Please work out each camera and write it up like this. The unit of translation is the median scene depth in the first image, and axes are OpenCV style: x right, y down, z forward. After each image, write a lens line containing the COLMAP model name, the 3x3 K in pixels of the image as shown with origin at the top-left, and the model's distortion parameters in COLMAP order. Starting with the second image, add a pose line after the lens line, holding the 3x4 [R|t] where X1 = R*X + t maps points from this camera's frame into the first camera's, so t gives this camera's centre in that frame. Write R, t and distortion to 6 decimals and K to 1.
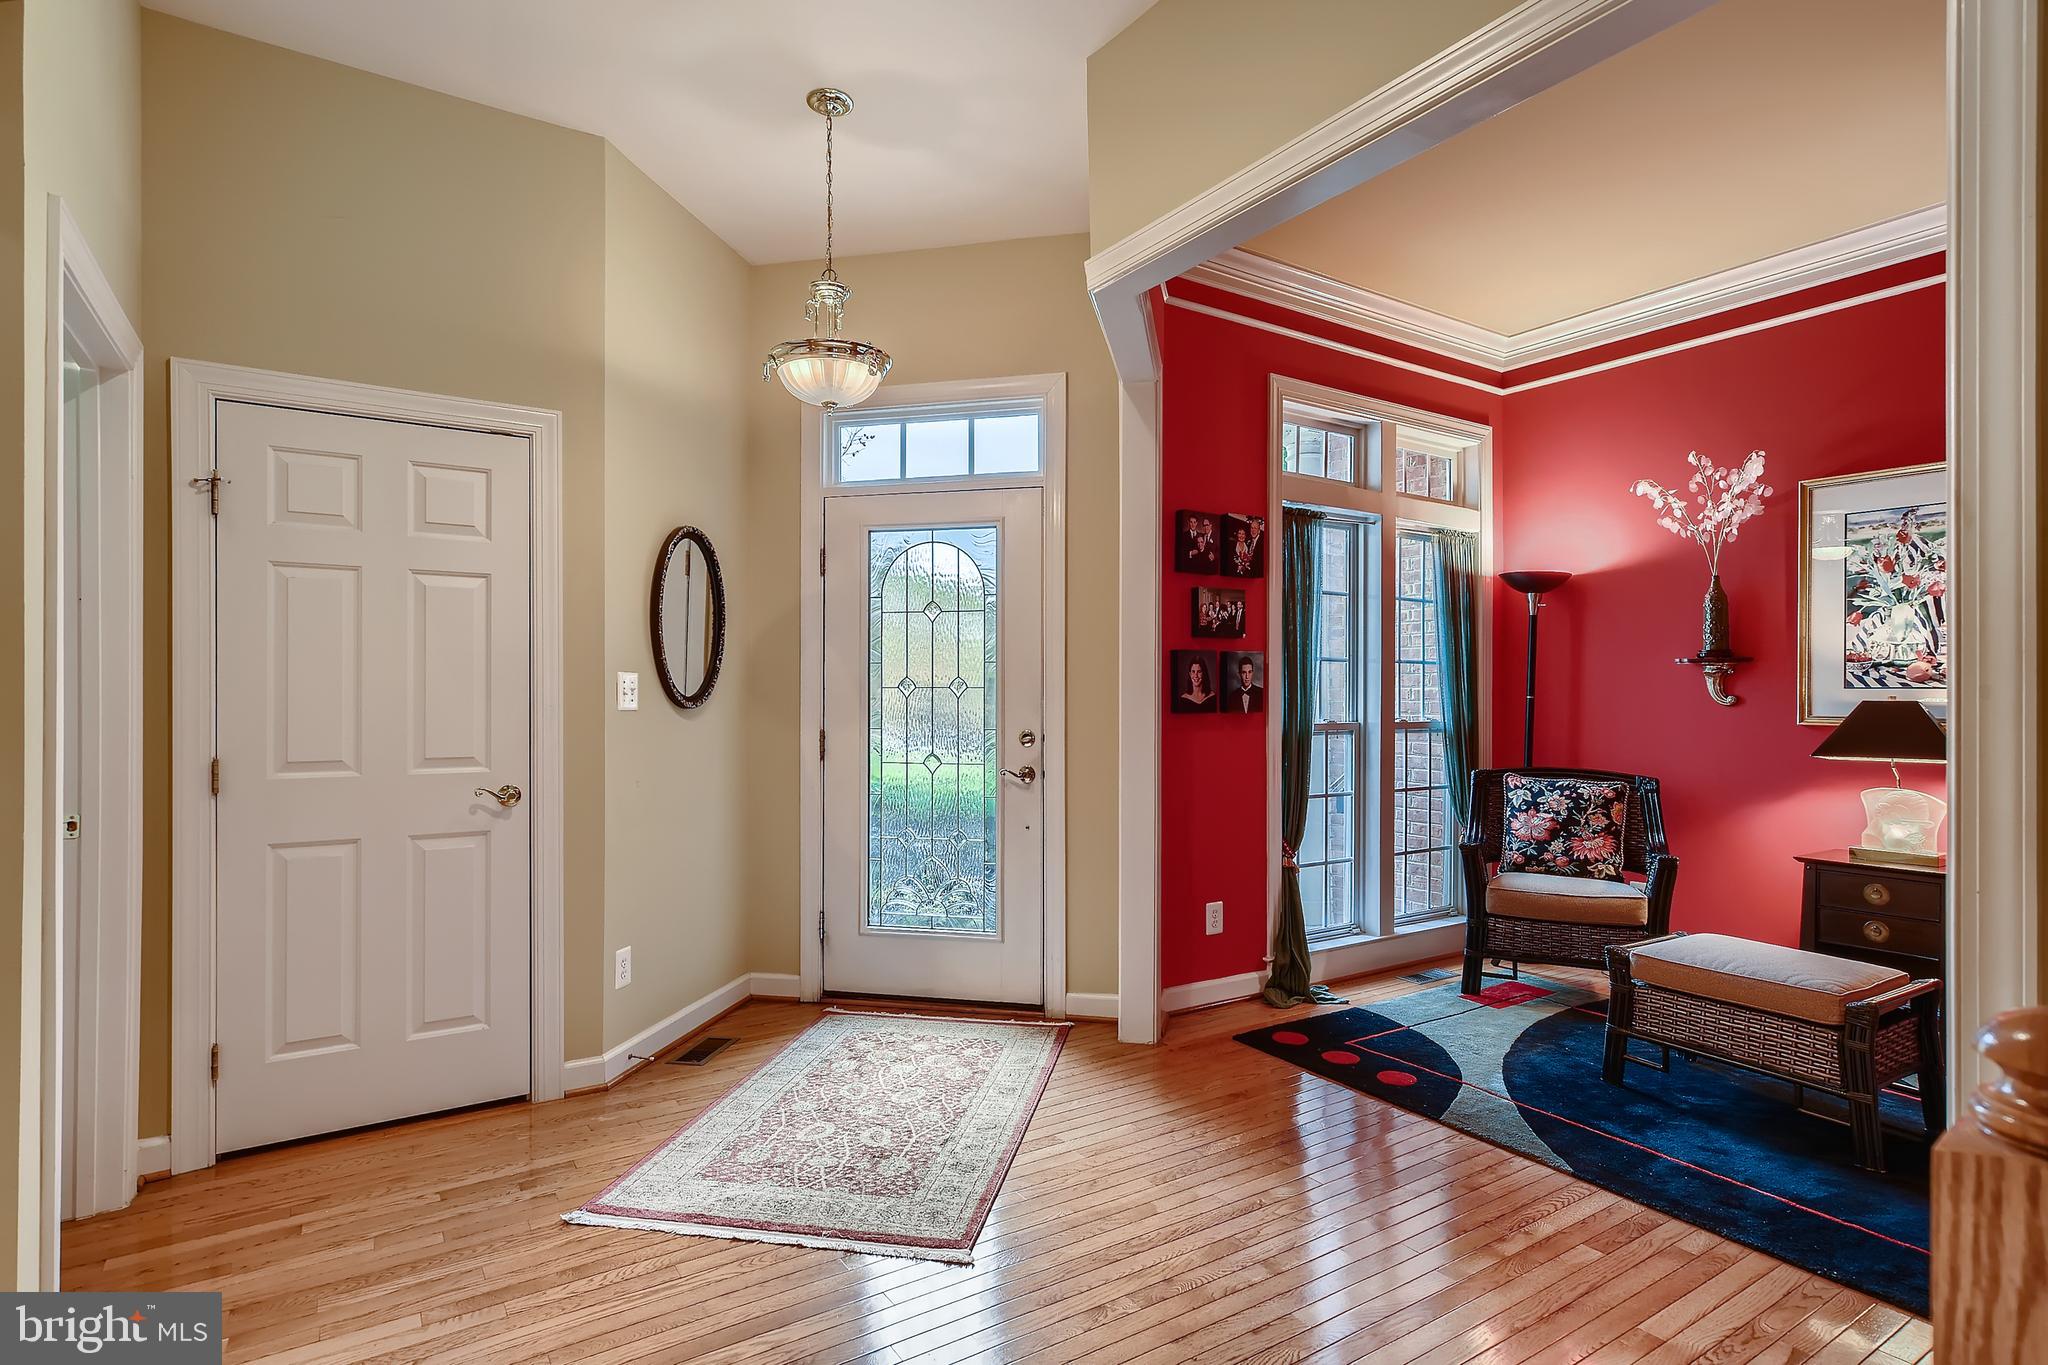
lens RADIAL K [[1040.4, 0, 1027.2], [0, 1040.4, 698.7], [0, 0, 1]] dist [-0.000901, 0.005492]
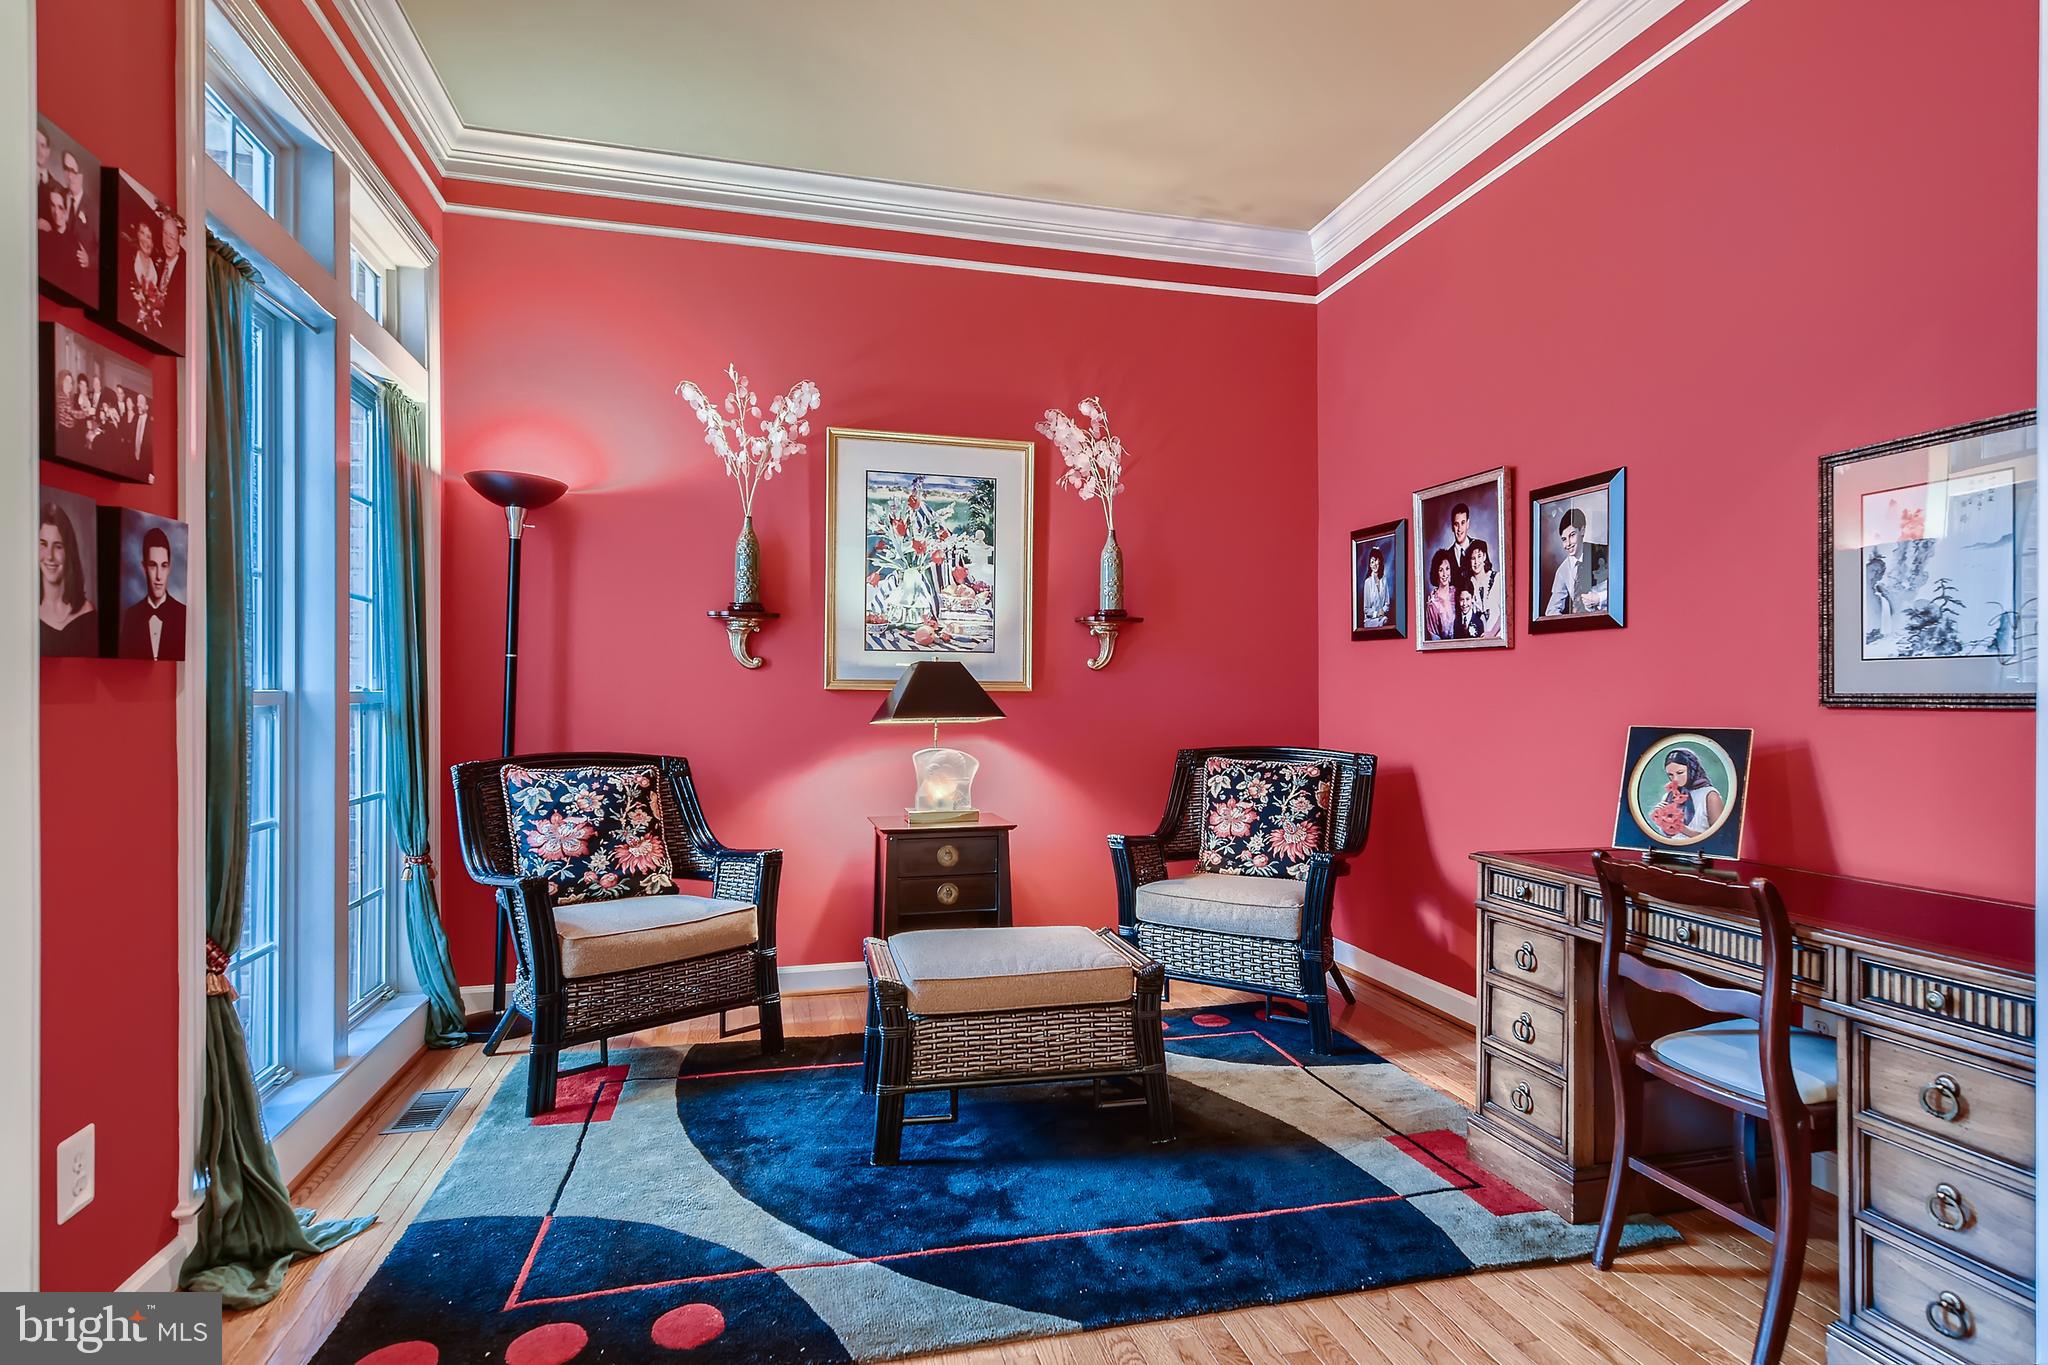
lens RADIAL K [[1040.4, 0, 1030.5], [0, 1040.4, 703.3], [0, 0, 1]] dist [-0.000901, 0.005492]
pose [[0.313252, -0.013617, 0.949573, -0.087982], [-0.001843, 0.999887, 0.014947, 0.024768], [-0.949668, -0.006433, 0.313191, 0.558565]]
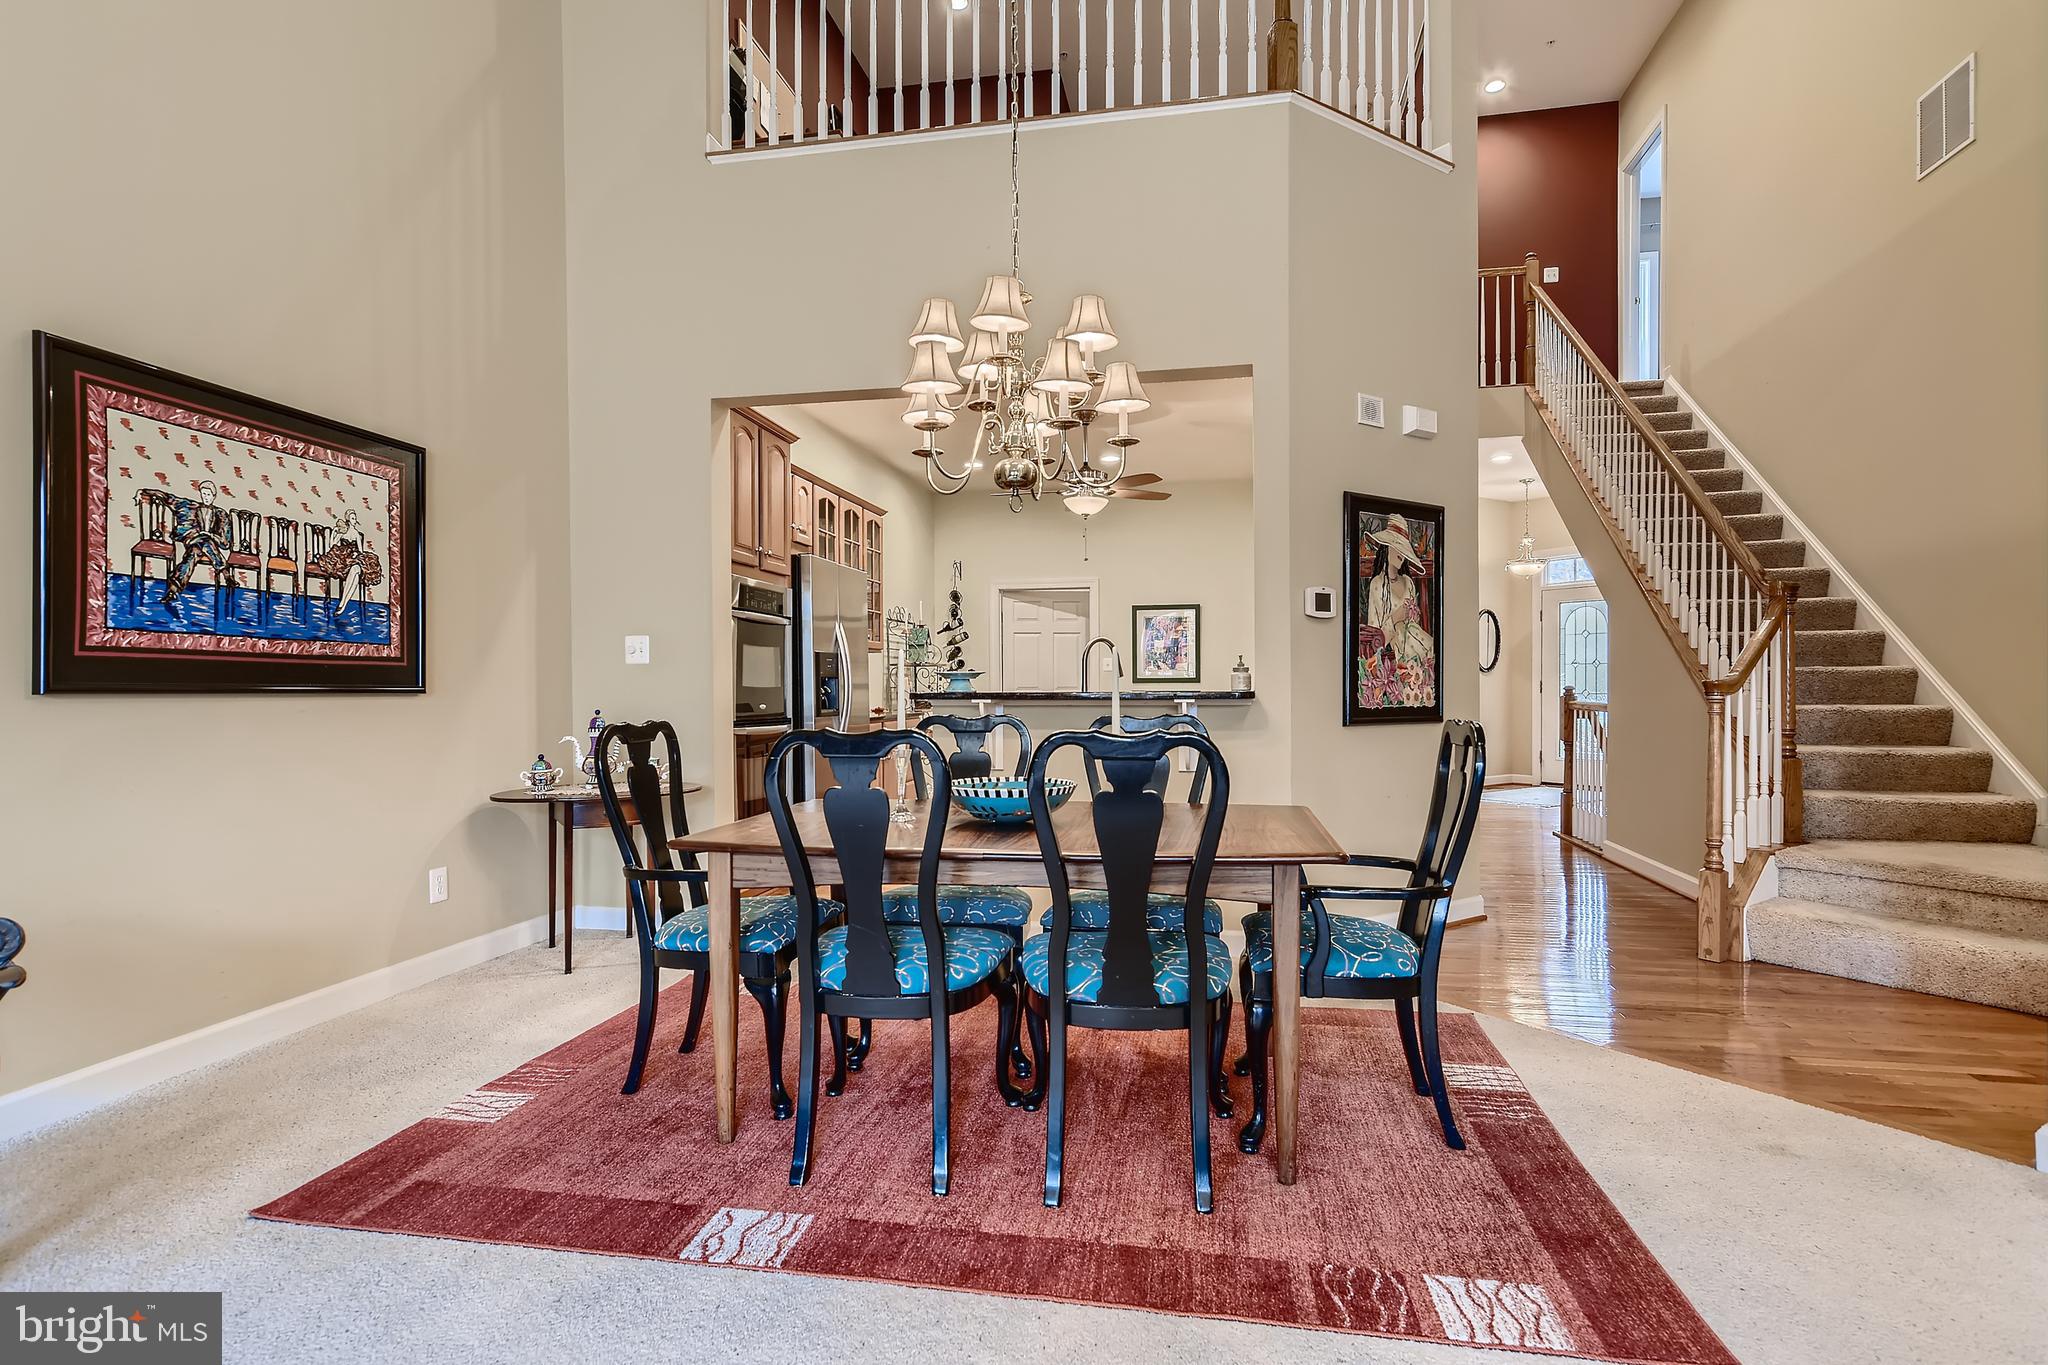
lens RADIAL K [[1040.4, 0, 1031.9], [0, 1040.4, 694.3], [0, 0, 1]] dist [-0.000901, 0.005492]
pose [[0.728489, 0.000020, -0.685057, 0.454642], [0.005520, 0.999967, 0.005899, 0.028334], [0.685035, -0.008079, 0.728465, -1.216799]]
